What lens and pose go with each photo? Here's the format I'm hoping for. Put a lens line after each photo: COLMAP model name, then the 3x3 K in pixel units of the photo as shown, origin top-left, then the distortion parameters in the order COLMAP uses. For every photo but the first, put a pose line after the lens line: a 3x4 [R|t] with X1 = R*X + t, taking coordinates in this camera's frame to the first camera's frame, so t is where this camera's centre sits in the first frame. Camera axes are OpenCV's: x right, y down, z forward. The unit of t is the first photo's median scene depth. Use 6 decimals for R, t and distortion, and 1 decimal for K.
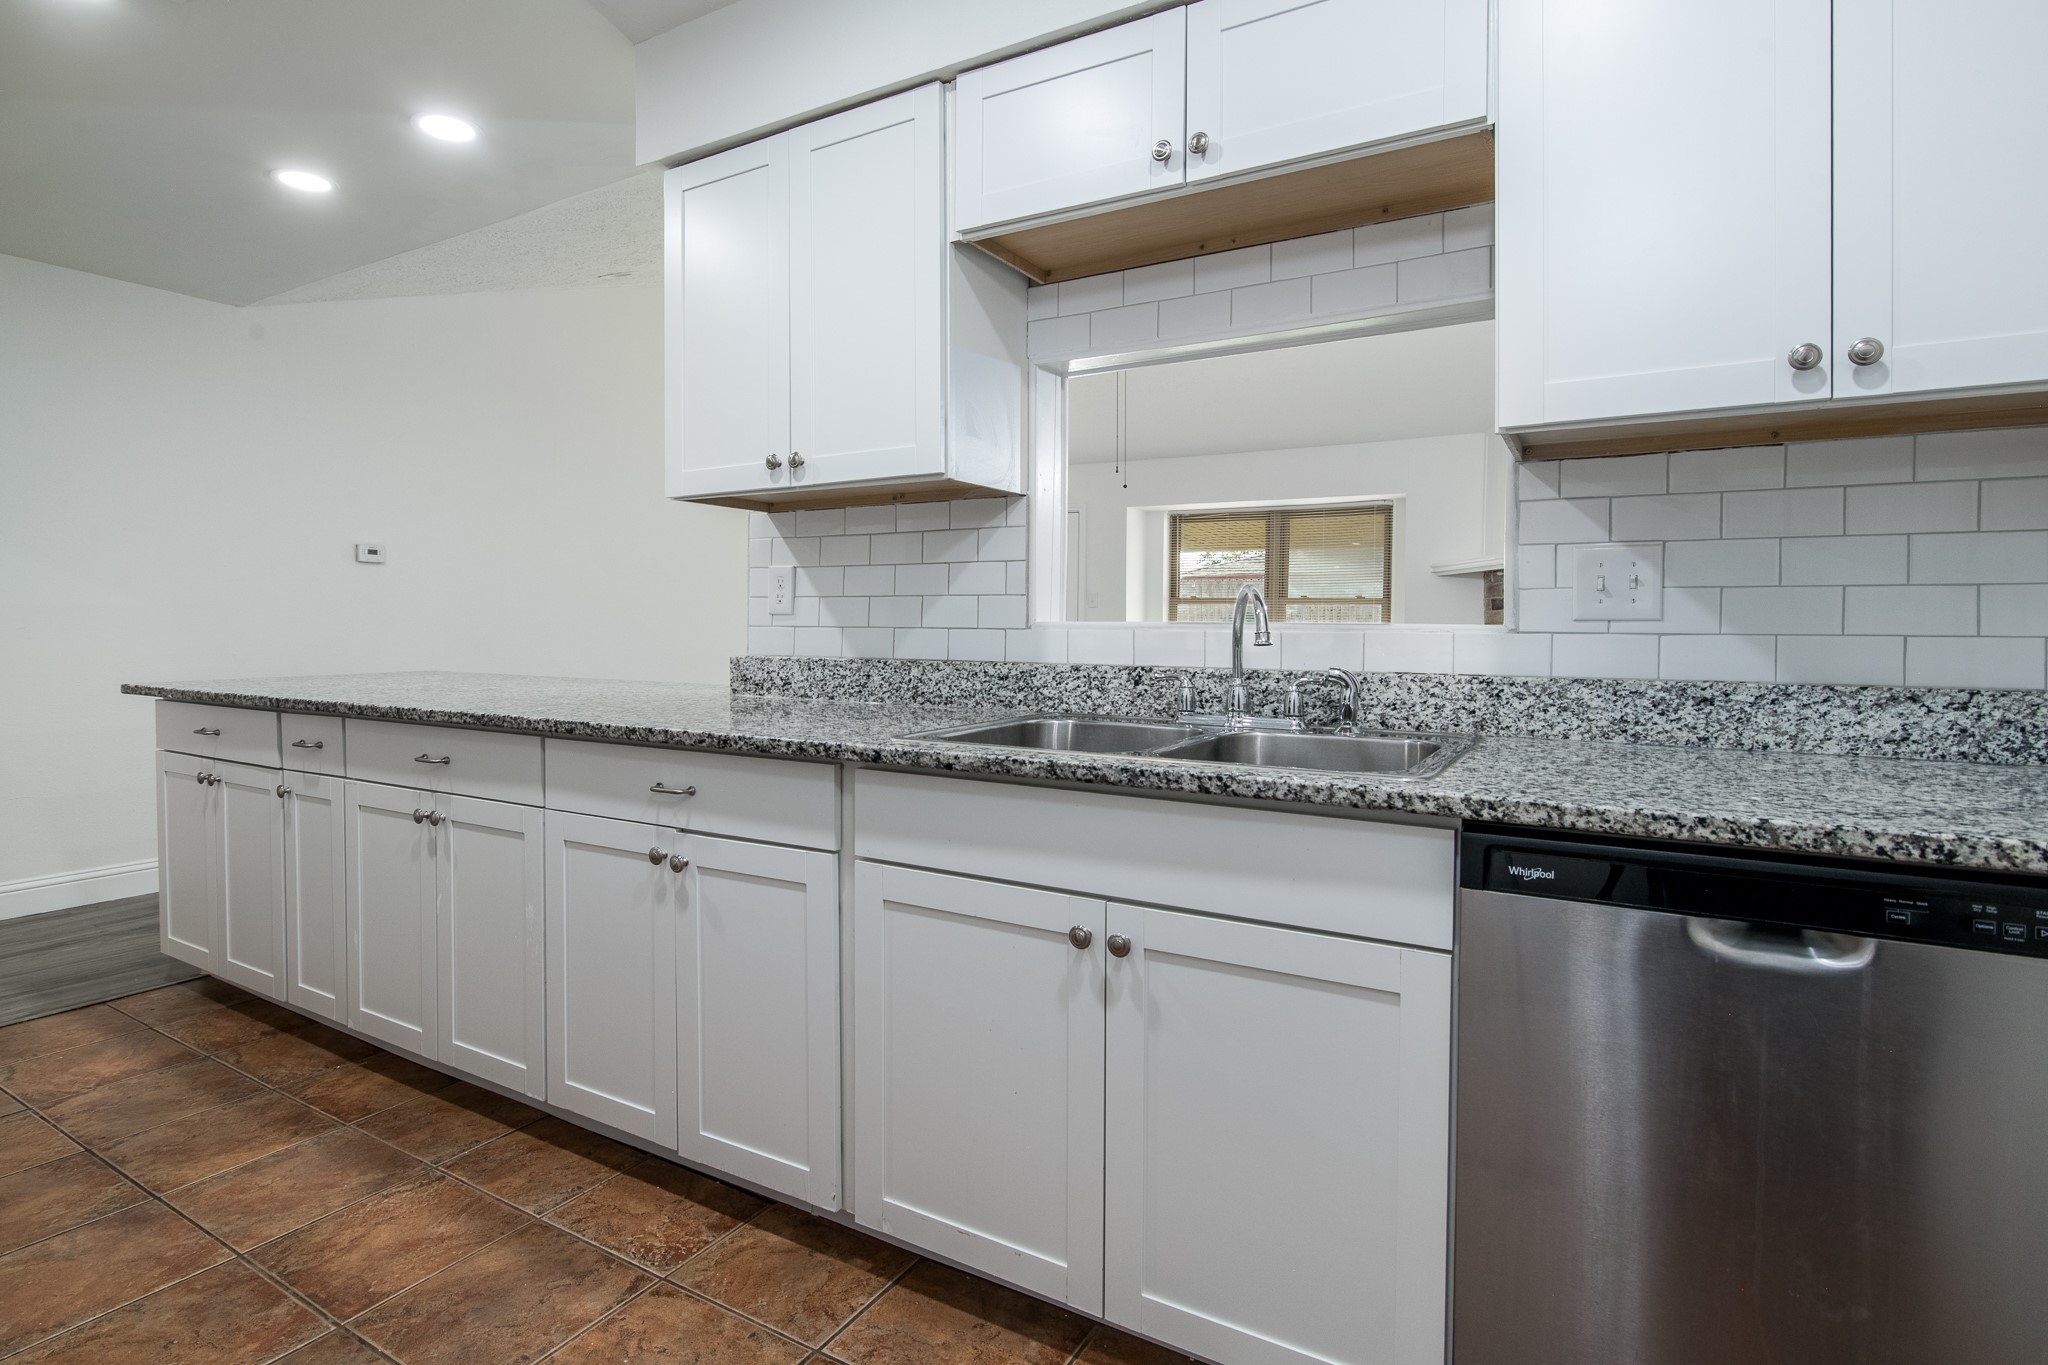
lens RADIAL K [[1026.6, 0, 982.2], [0, 1026.6, 632.9], [0, 0, 1]] dist [-0.007196, -0.000461]
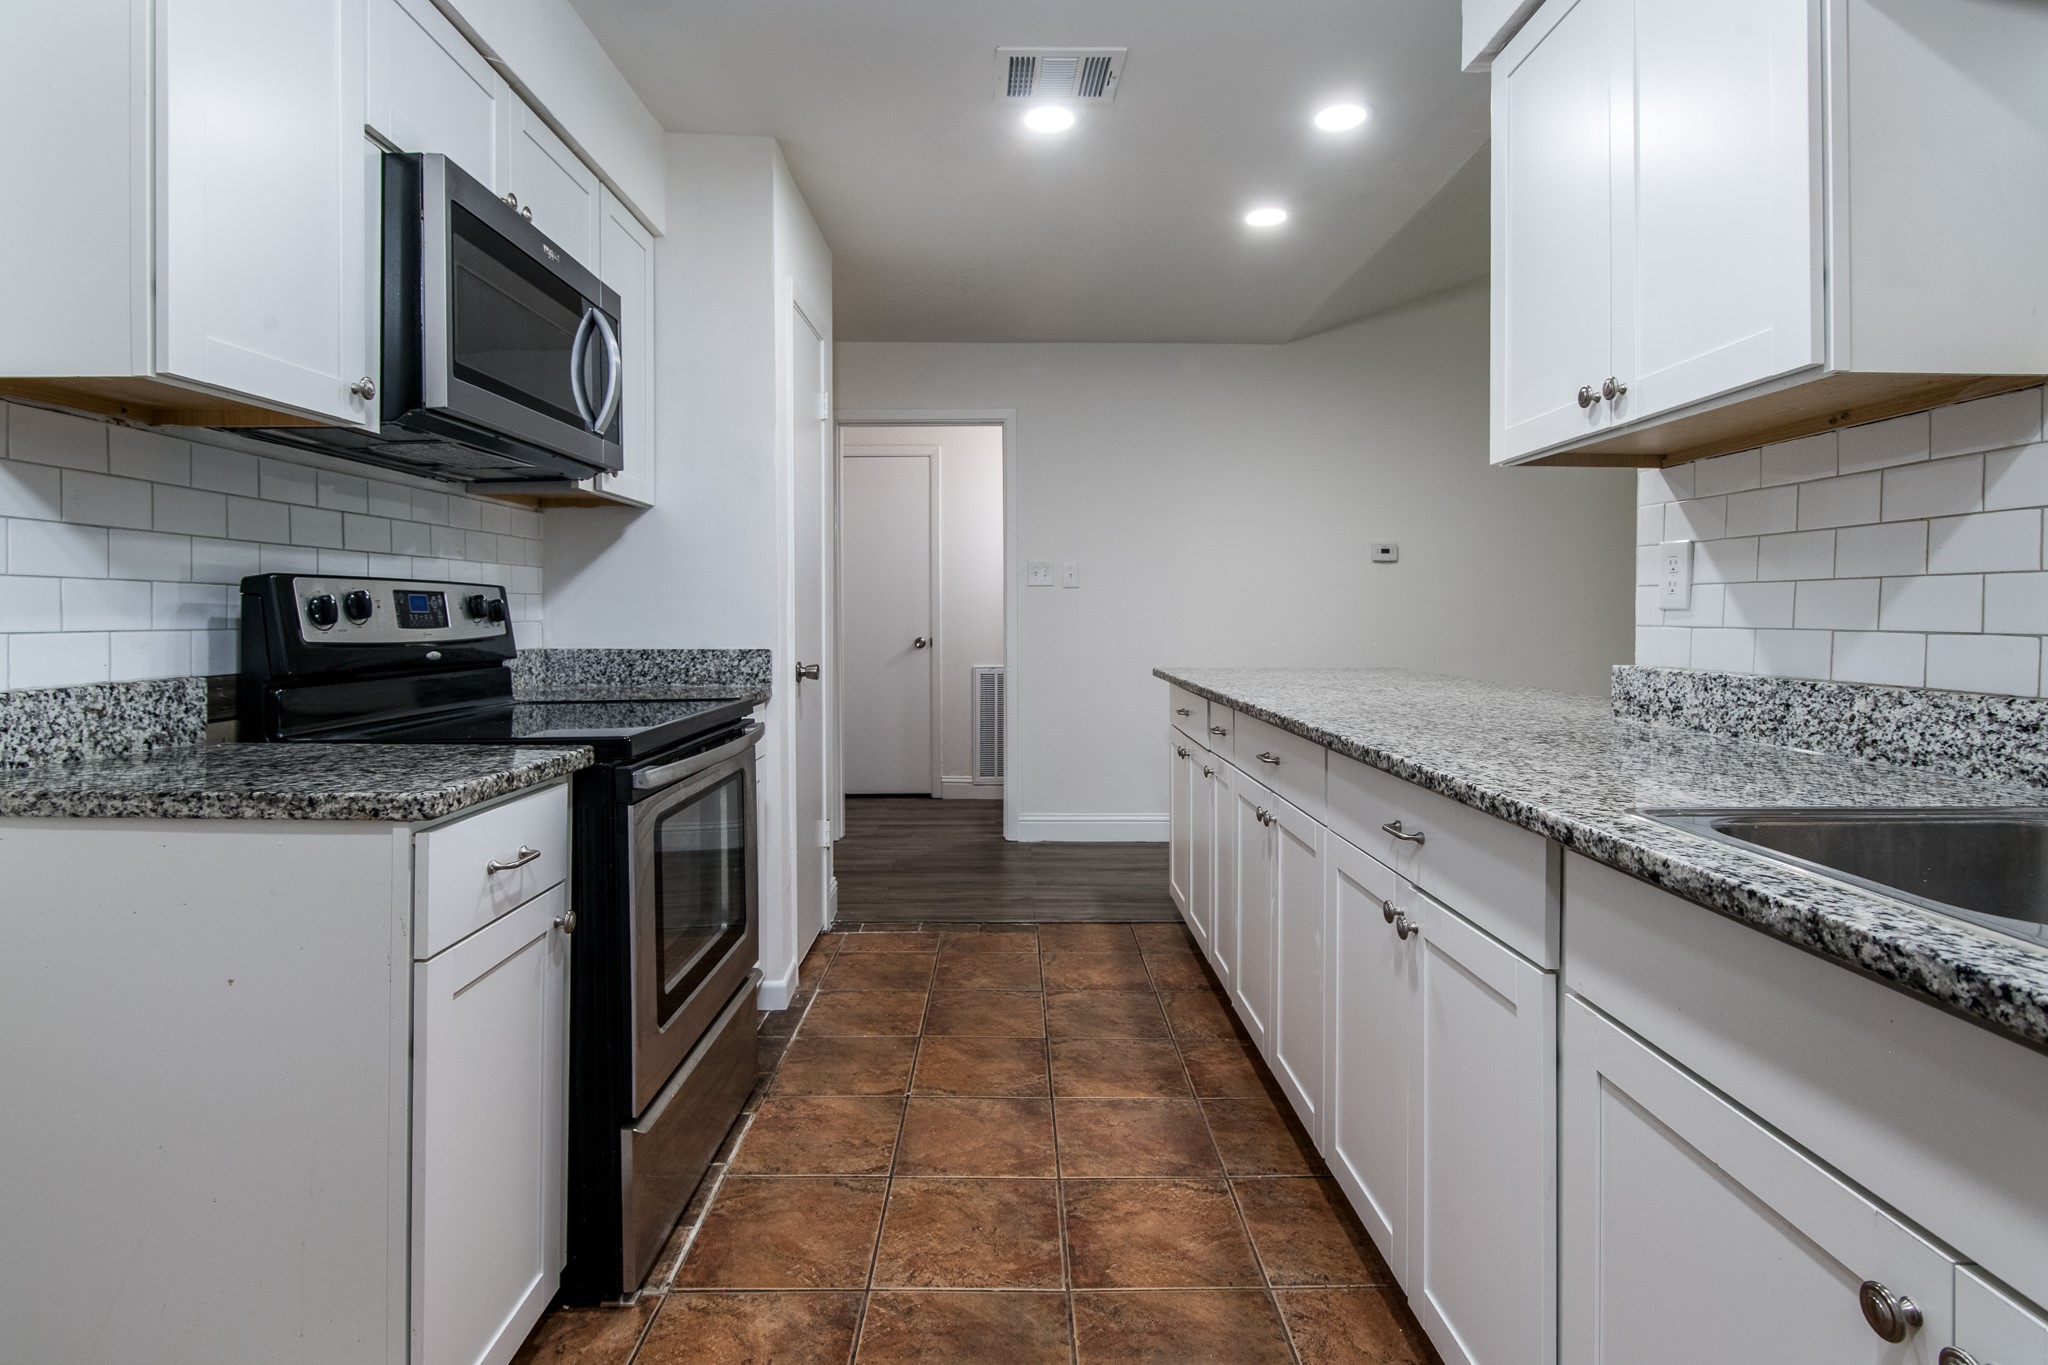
lens RADIAL K [[1026.6, 0, 1055.2], [0, 1026.6, 603.4], [0, 0, 1]] dist [-0.007196, -0.000461]
pose [[0.550916, -0.010096, -0.834500, 0.187396], [-0.012003, 0.999728, -0.020019, -0.003782], [0.834474, 0.021046, 0.550645, 0.299487]]
